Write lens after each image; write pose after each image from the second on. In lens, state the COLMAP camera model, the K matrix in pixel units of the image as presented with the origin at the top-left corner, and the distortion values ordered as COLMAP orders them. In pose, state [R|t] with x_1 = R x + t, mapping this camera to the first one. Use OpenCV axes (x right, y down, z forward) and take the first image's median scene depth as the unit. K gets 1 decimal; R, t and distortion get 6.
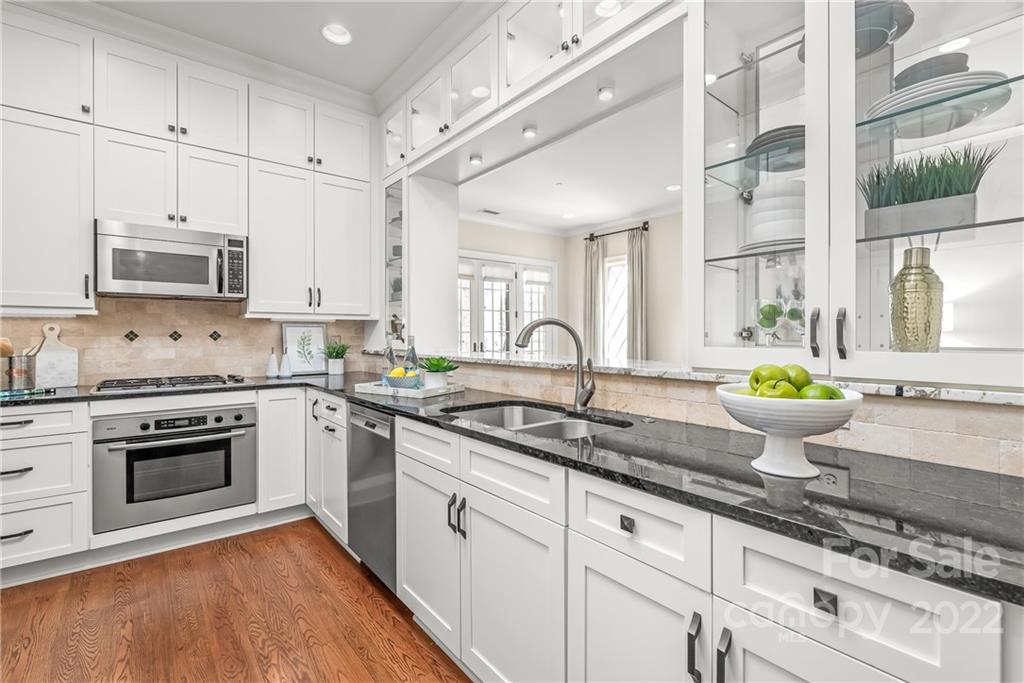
lens RADIAL K [[462.3, 0, 519.3], [0, 462.3, 334.0], [0, 0, 1]] dist [-0.000794, -0.001259]
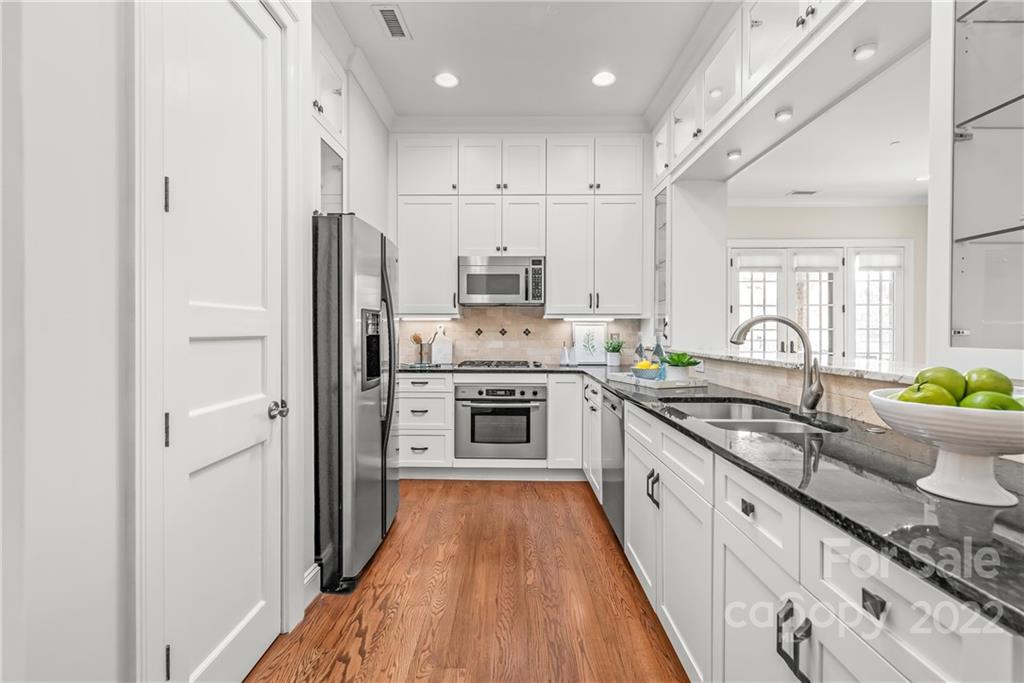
lens RADIAL K [[462.3, 0, 510.2], [0, 462.3, 333.6], [0, 0, 1]] dist [-0.000794, -0.001259]
pose [[0.763292, 0.005817, -0.646027, 0.203640], [-0.003627, 0.999982, 0.004718, 0.002189], [0.646043, -0.001258, 0.763300, -0.068244]]
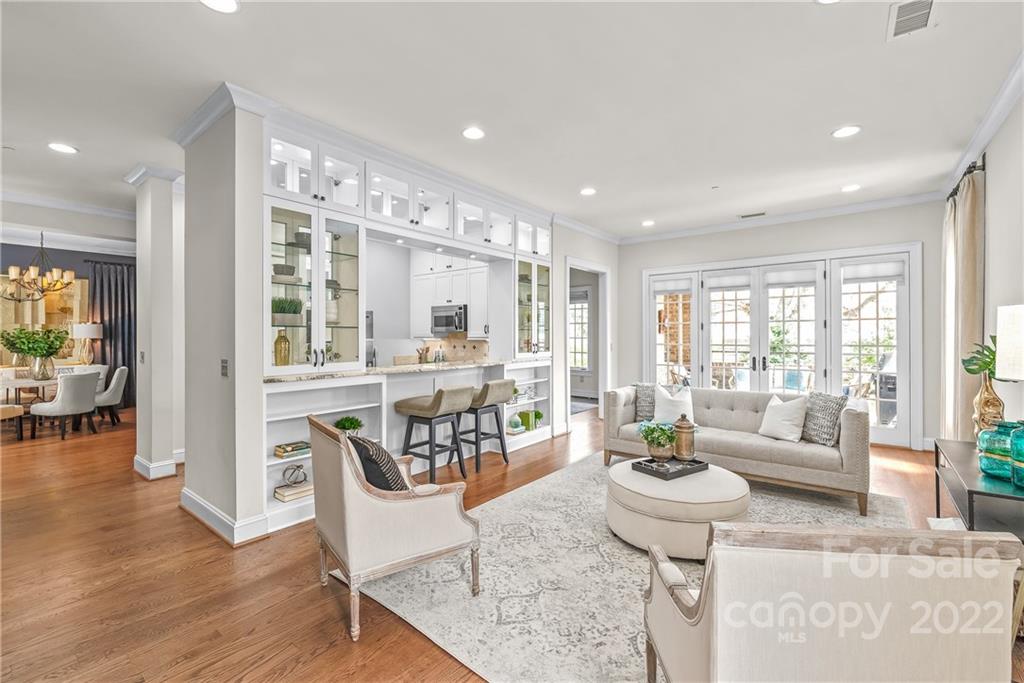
lens RADIAL K [[442.0, 0, 516.3], [0, 442.0, 335.4], [0, 0, 1]] dist [-0.001686, -0.000129]
pose [[0.182659, 0.007614, -0.983147, 1.777483], [0.002528, 0.999963, 0.008213, -0.085326], [0.983173, -0.003985, 0.182633, 0.947569]]
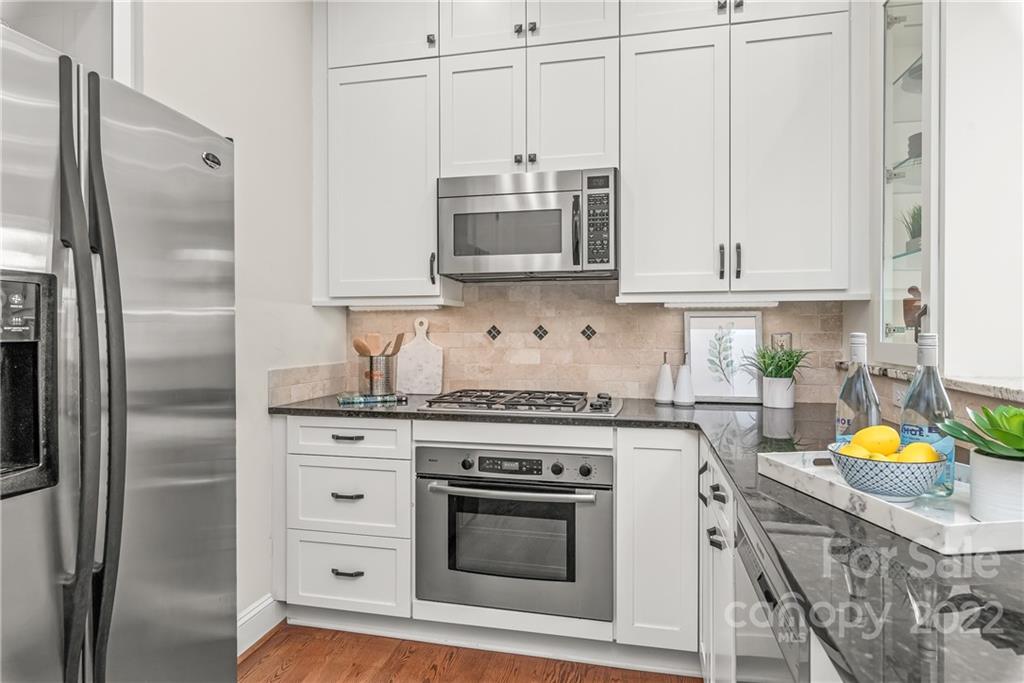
lens RADIAL K [[580.2, 0, 510.4], [0, 580.2, 332.3], [0, 0, 1]] dist [-0.005764, -0.000554]
pose [[0.601333, 0.003939, -0.798989, -0.074654], [-0.000440, 0.999989, 0.004599, -0.000145], [0.798998, -0.002414, 0.601329, 0.484740]]
